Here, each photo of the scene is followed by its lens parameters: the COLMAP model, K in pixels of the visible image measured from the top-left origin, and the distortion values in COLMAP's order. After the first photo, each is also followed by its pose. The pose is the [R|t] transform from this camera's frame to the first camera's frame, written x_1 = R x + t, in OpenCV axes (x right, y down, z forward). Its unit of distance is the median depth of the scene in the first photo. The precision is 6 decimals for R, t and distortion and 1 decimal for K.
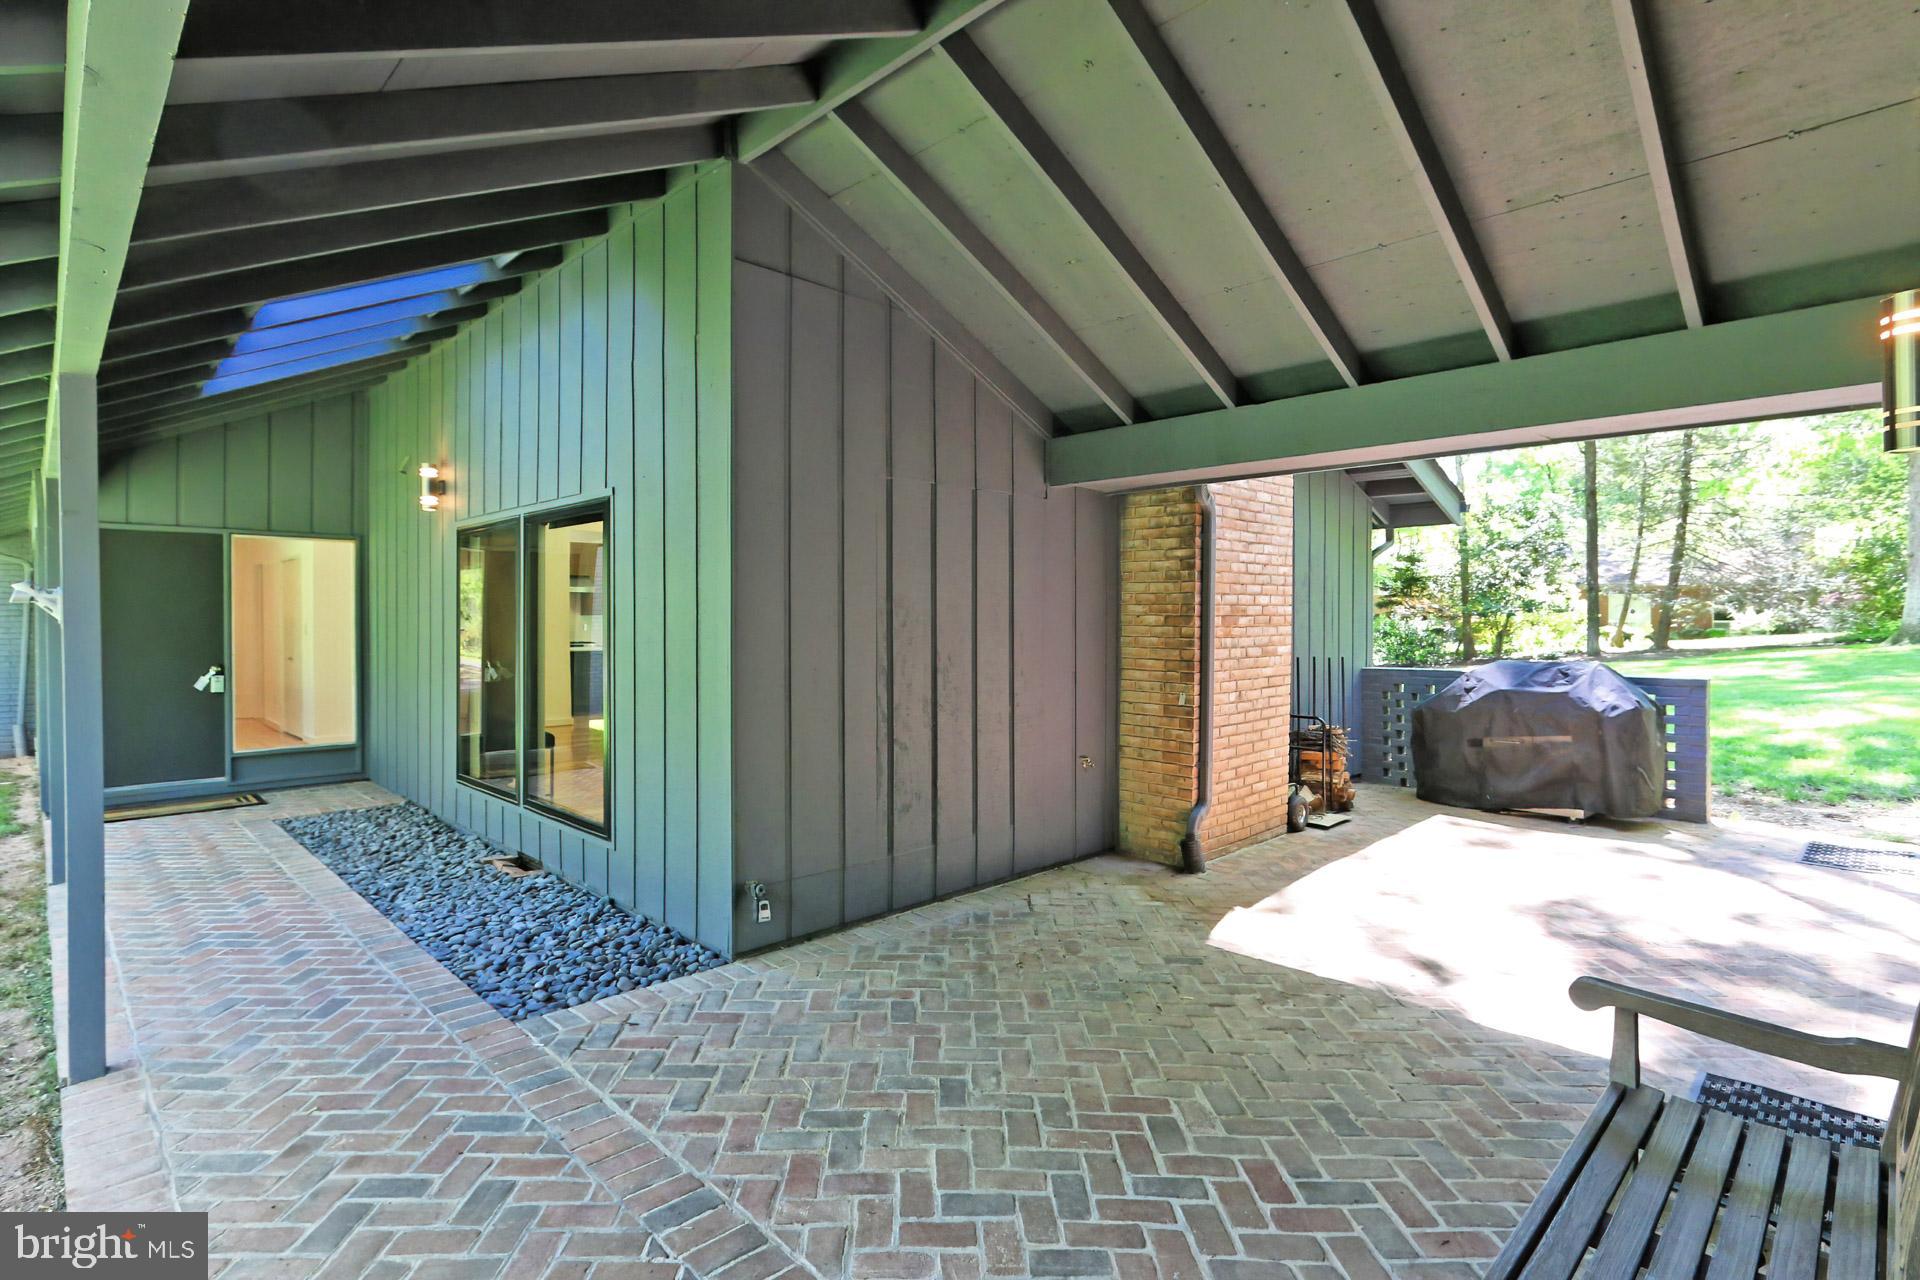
lens RADIAL K [[970.7, 0, 960.0], [0, 970.7, 640.0], [0, 0, 1]] dist [-0.000353, -0.000029]
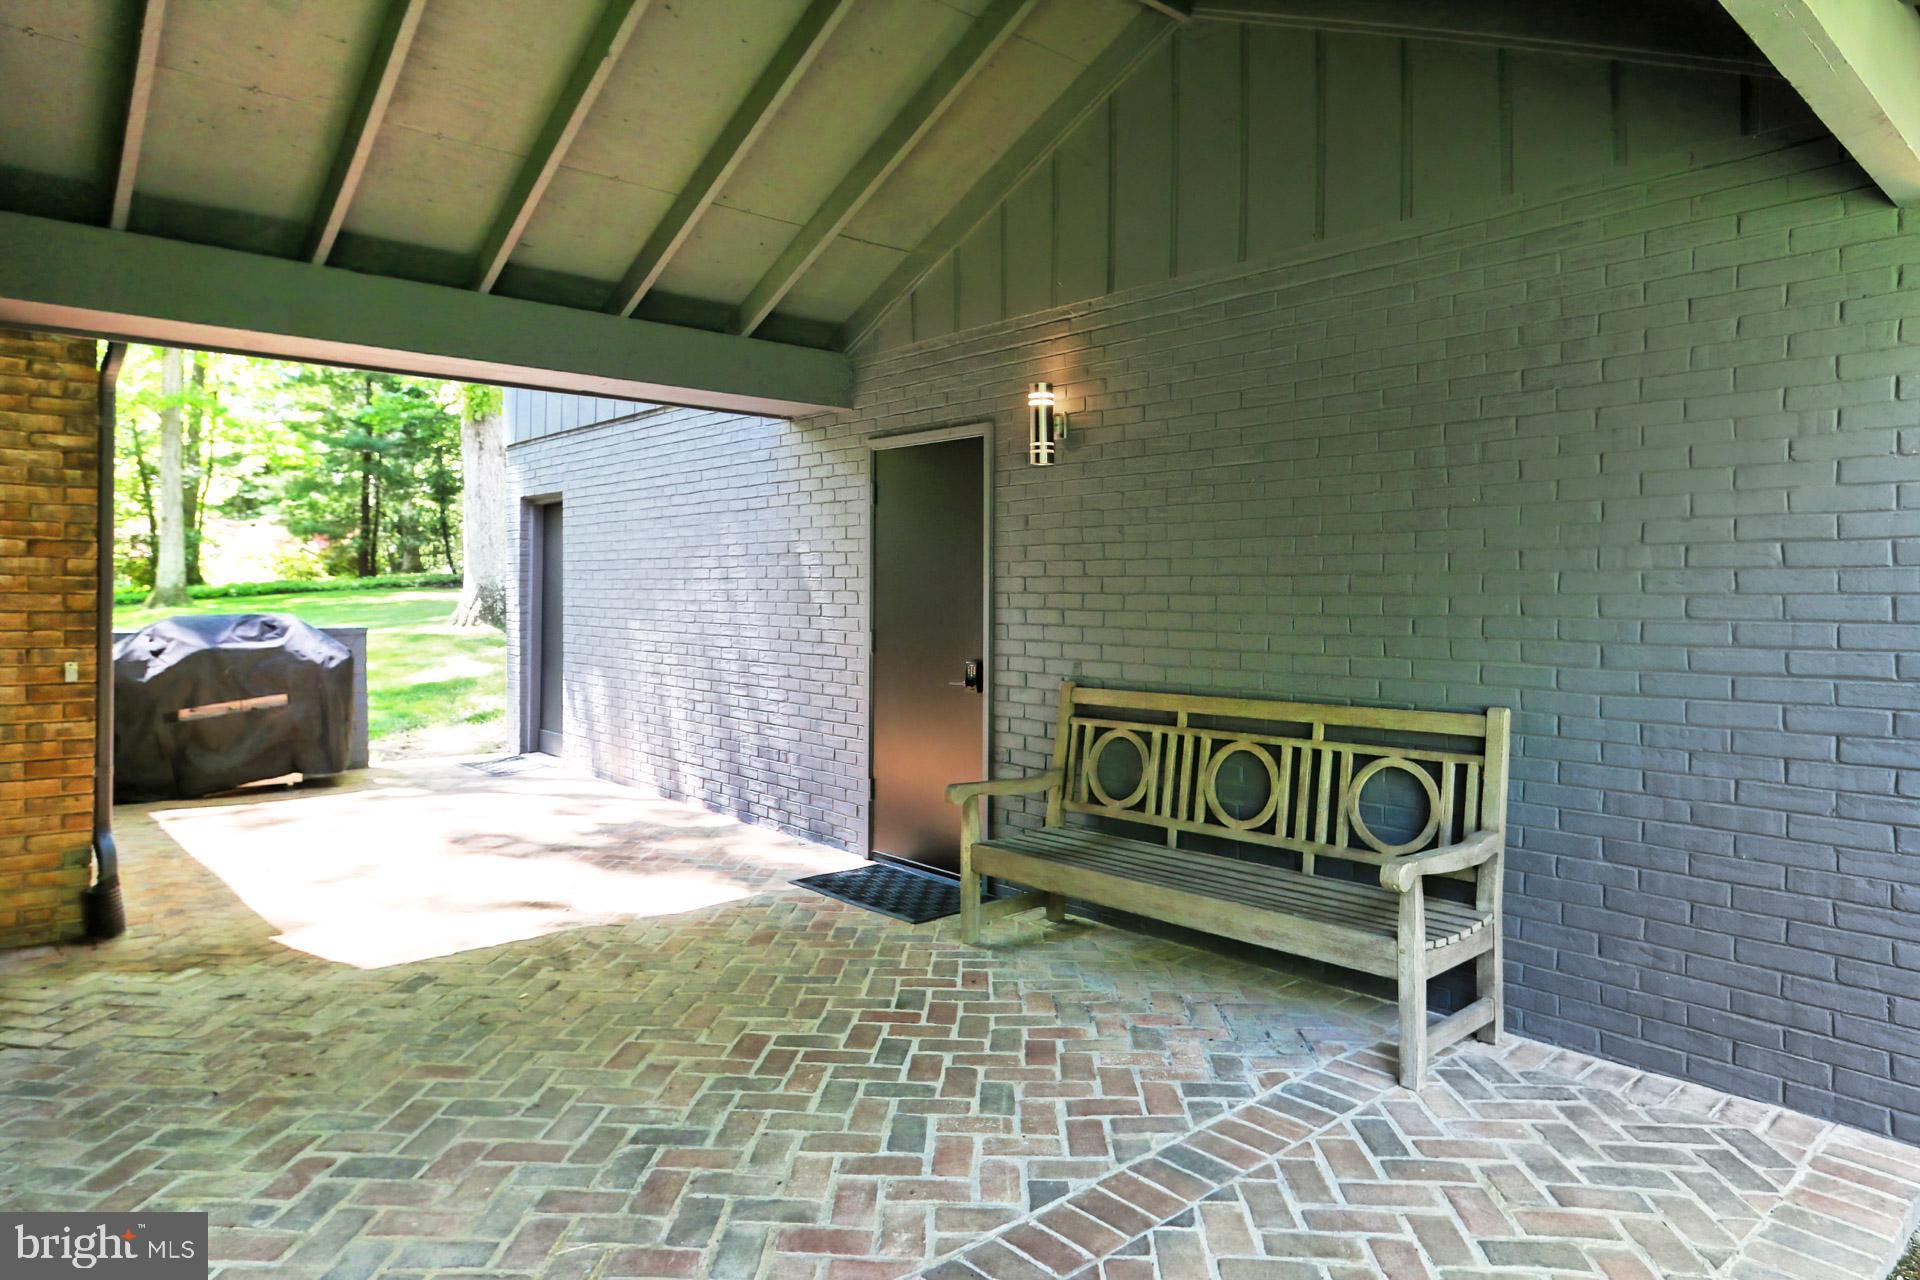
lens RADIAL K [[1118.8, 0, 956.0], [0, 1118.8, 597.2], [0, 0, 1]] dist [-0.000203, -0.000344]
pose [[0.049085, -0.003636, 0.998788, -0.463554], [0.021017, 0.999776, 0.002606, 0.021953], [-0.998573, 0.020864, 0.049150, 0.381308]]
